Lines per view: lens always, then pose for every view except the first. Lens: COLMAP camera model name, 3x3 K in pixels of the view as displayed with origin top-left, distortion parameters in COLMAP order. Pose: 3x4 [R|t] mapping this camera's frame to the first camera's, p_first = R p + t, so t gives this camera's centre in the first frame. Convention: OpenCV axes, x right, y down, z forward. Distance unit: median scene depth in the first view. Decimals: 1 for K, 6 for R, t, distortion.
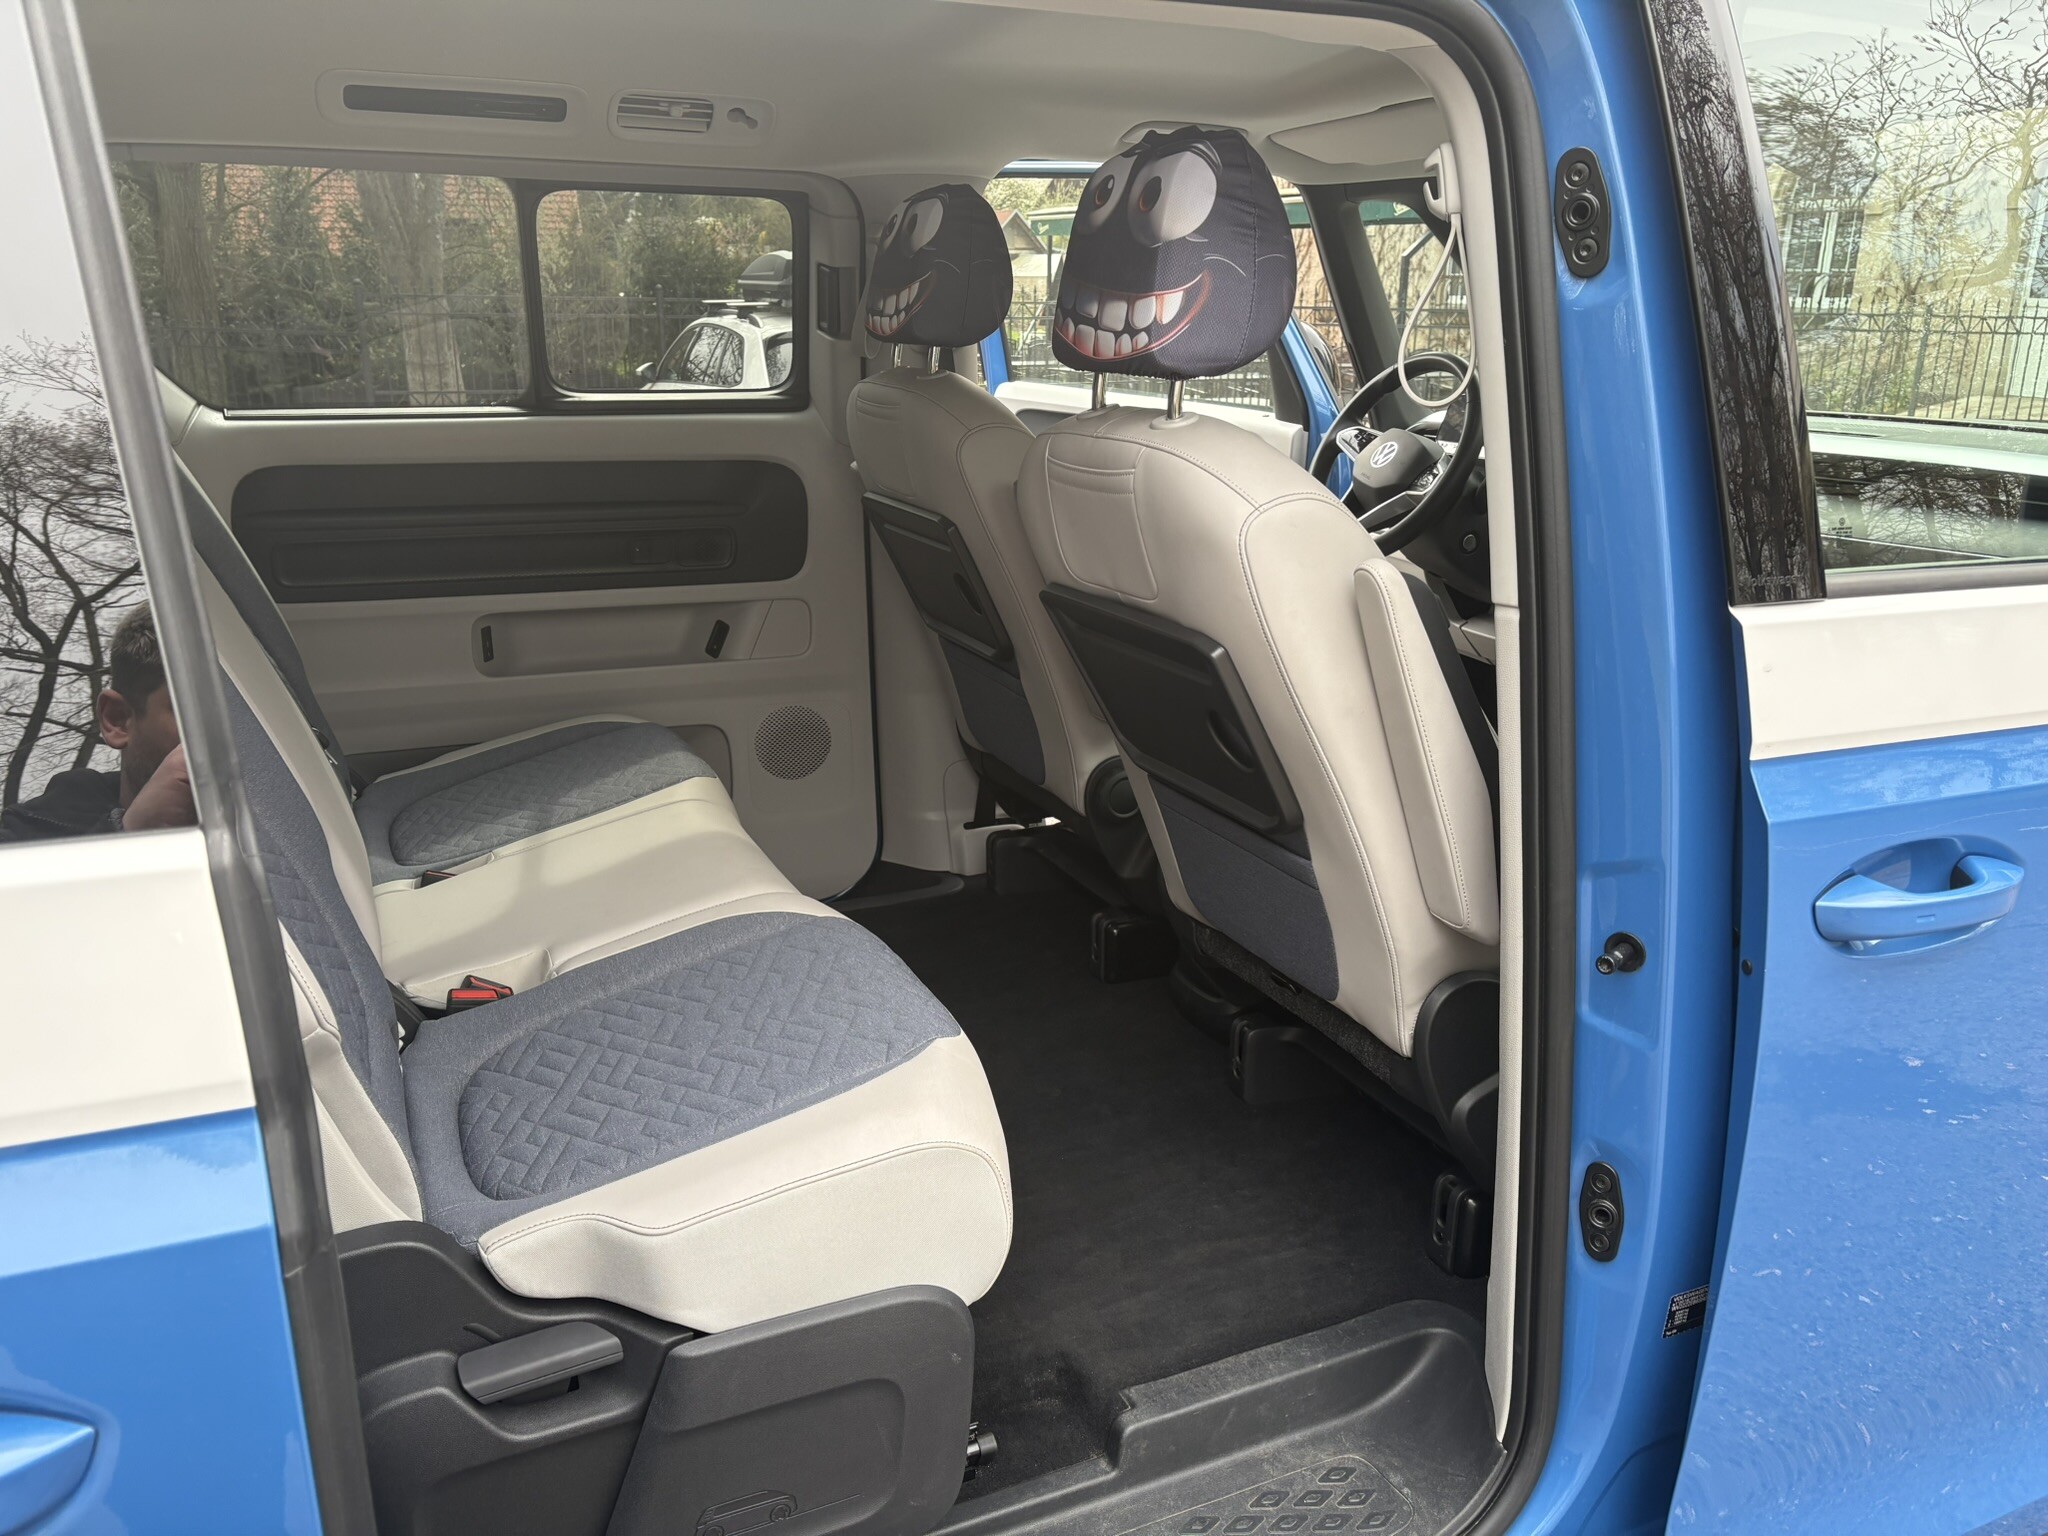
lens RADIAL K [[1566.8, 0, 1033.0], [0, 1566.8, 764.1], [0, 0, 1]] dist [0.028947, -0.045602]
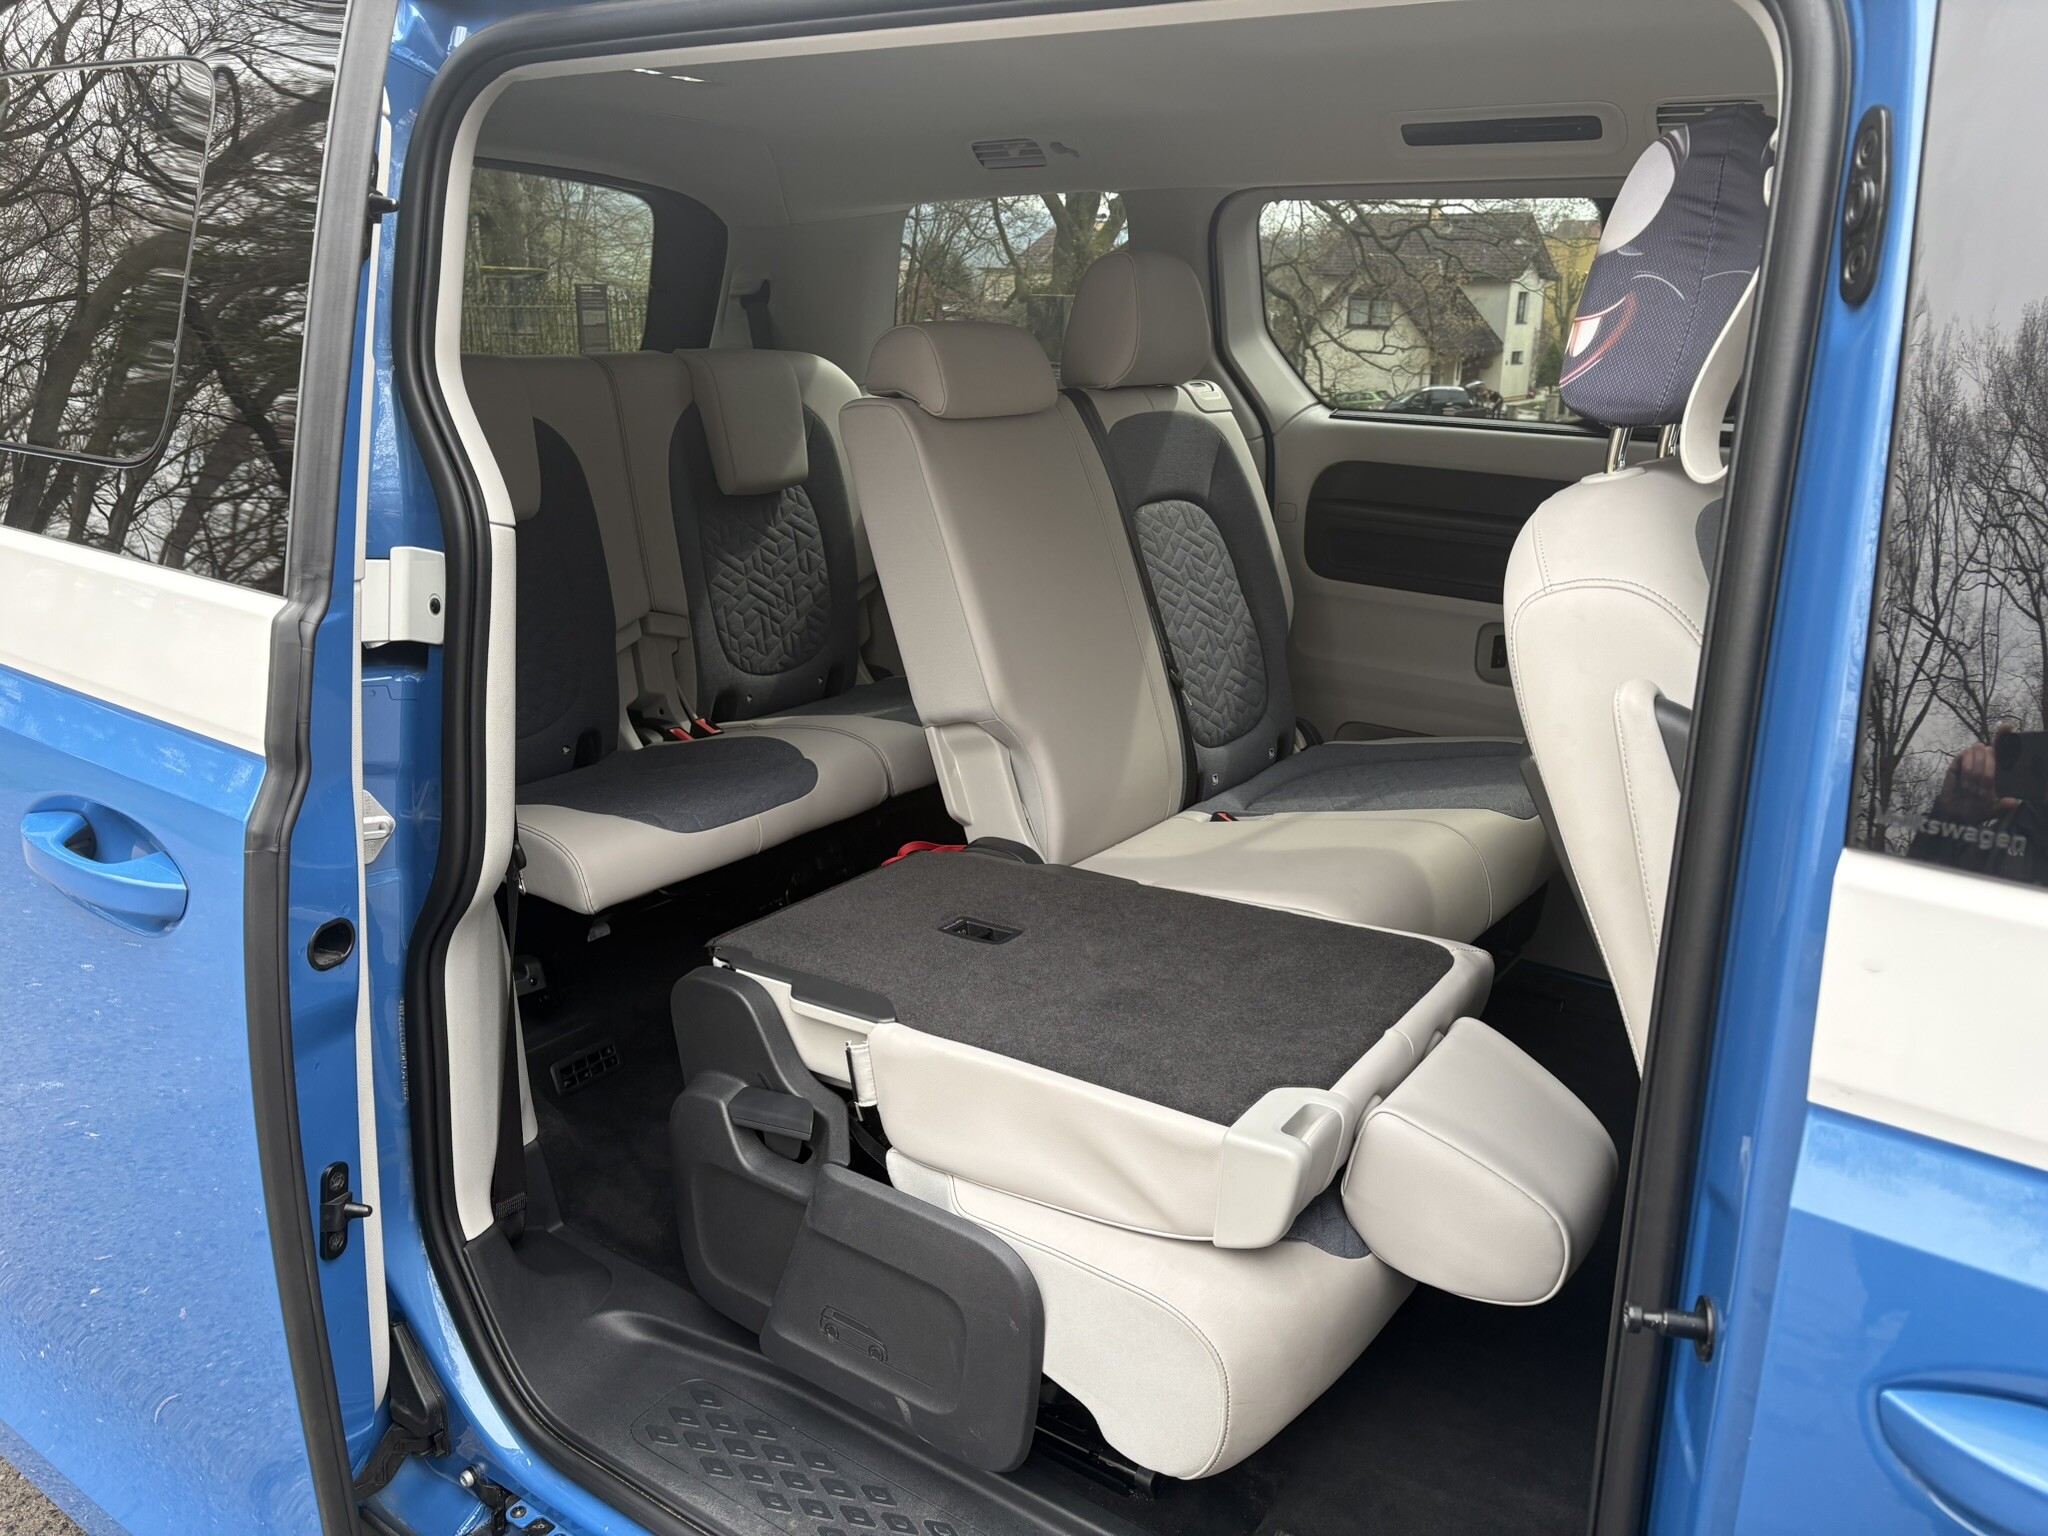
lens RADIAL K [[1566.8, 0, 1022.7], [0, 1566.8, 773.5], [0, 0, 1]] dist [0.028947, -0.045602]
pose [[0.506452, 0.257538, -0.822910, 0.659444], [-0.262379, 0.955127, 0.137438, -0.108653], [0.821379, 0.146309, 0.551299, 0.339933]]
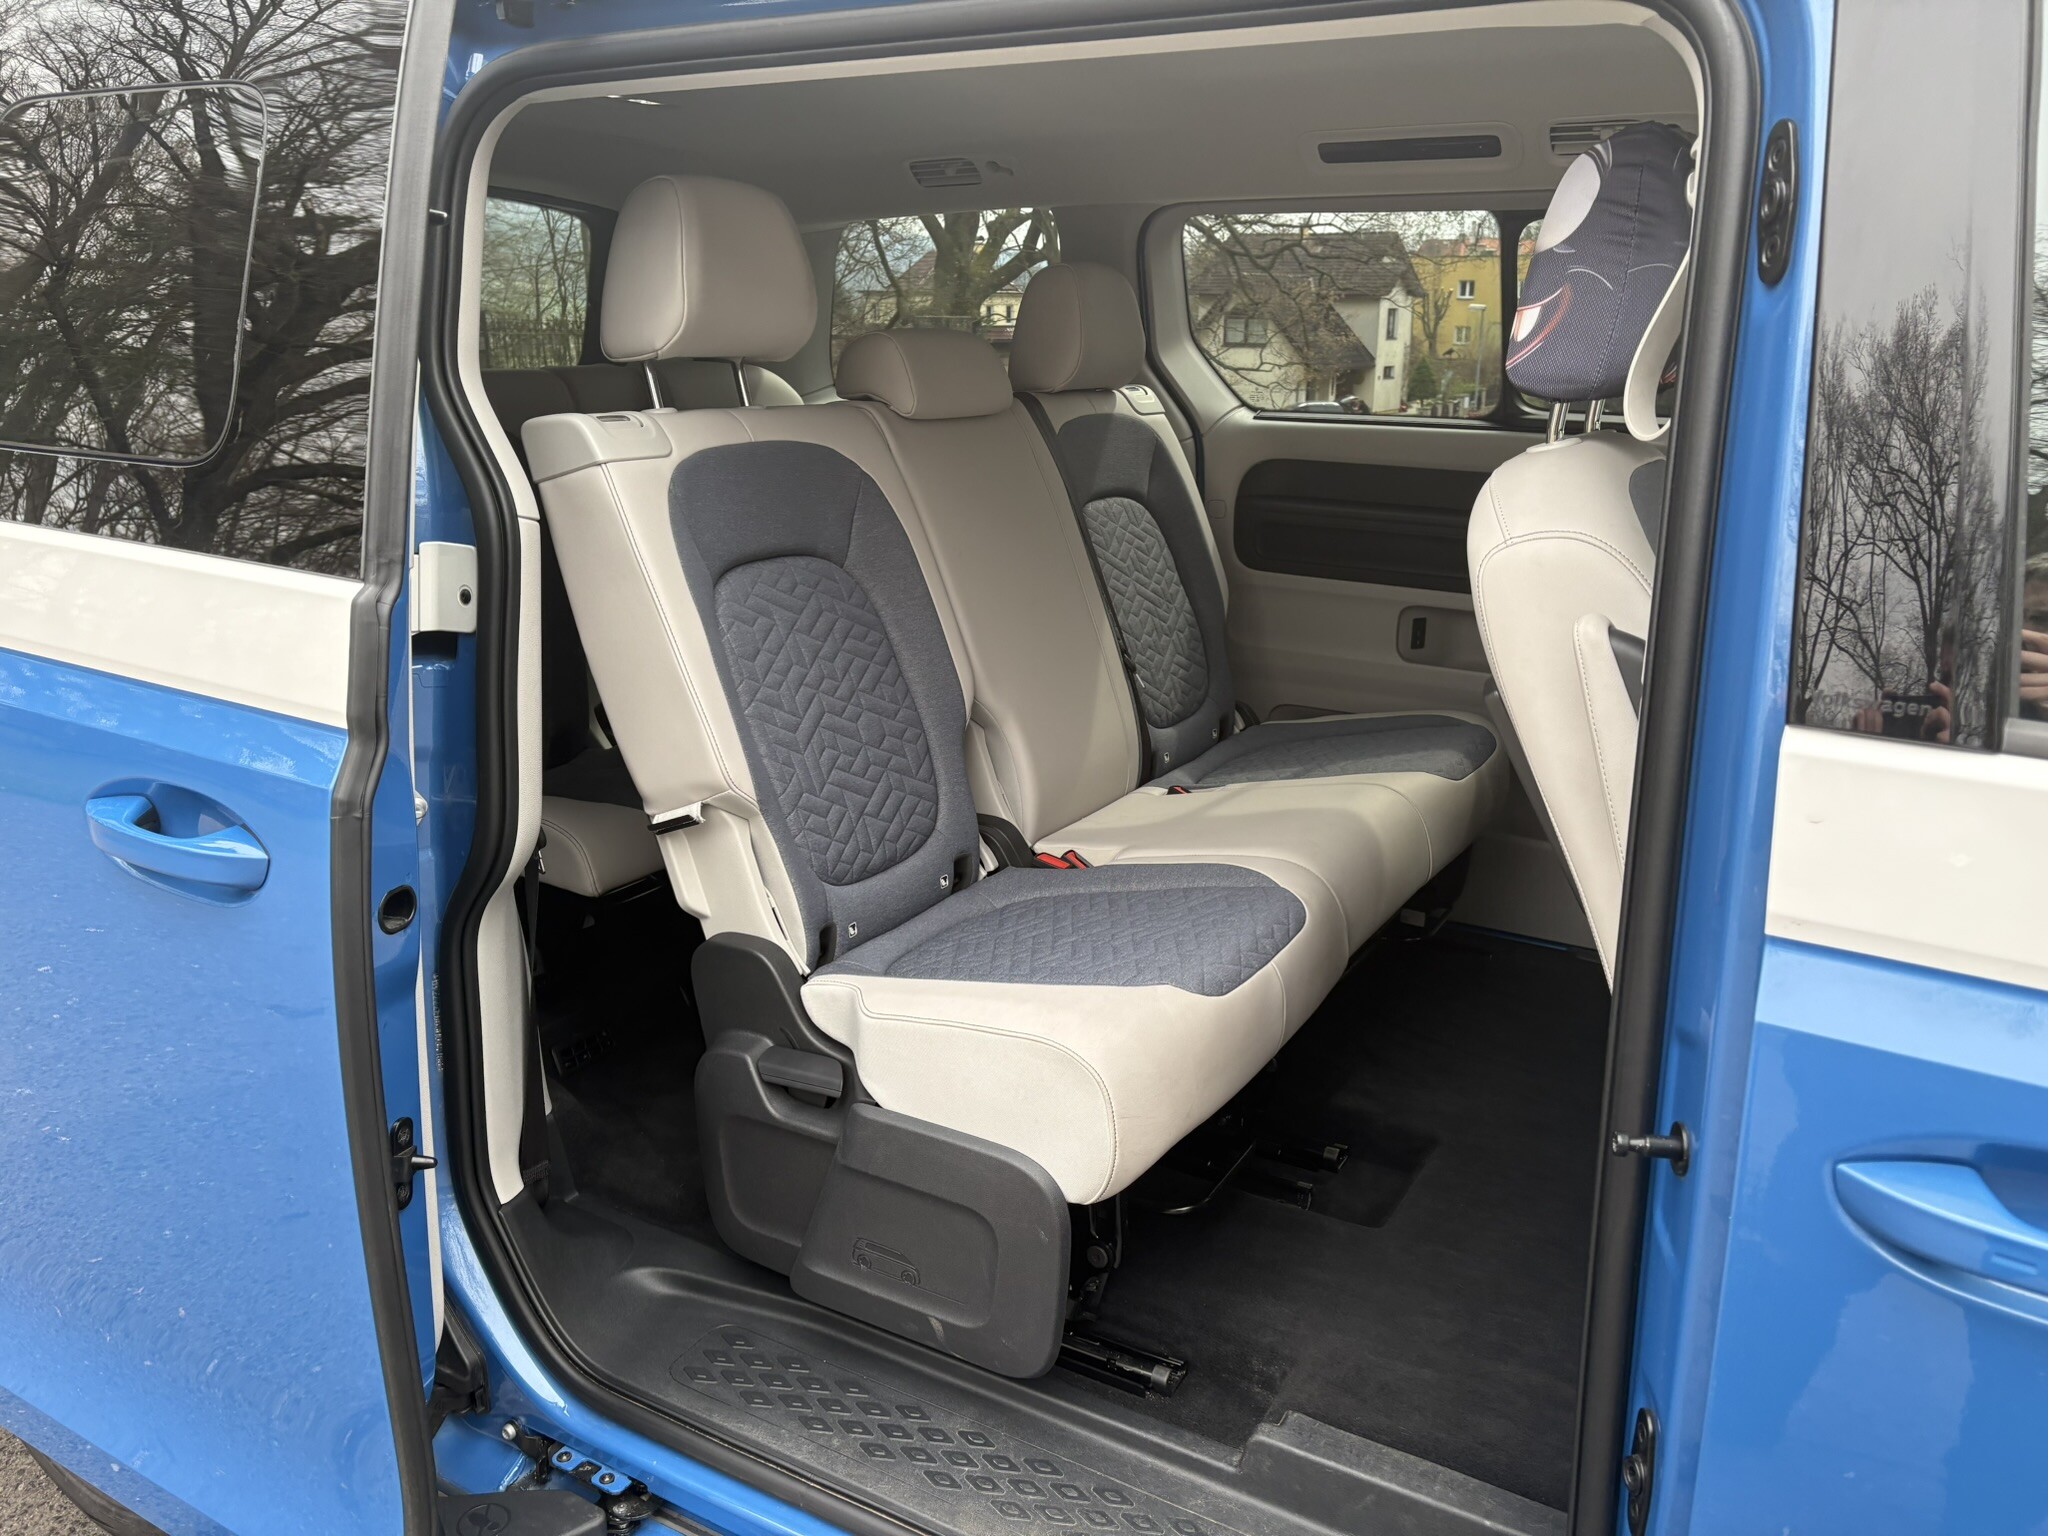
lens RADIAL K [[1566.8, 0, 1038.3], [0, 1566.8, 775.0], [0, 0, 1]] dist [0.028947, -0.045602]
pose [[0.576669, 0.228957, -0.784239, 0.702858], [-0.238002, 0.965372, 0.106829, -0.062465], [0.781542, 0.125046, 0.611192, 0.234044]]
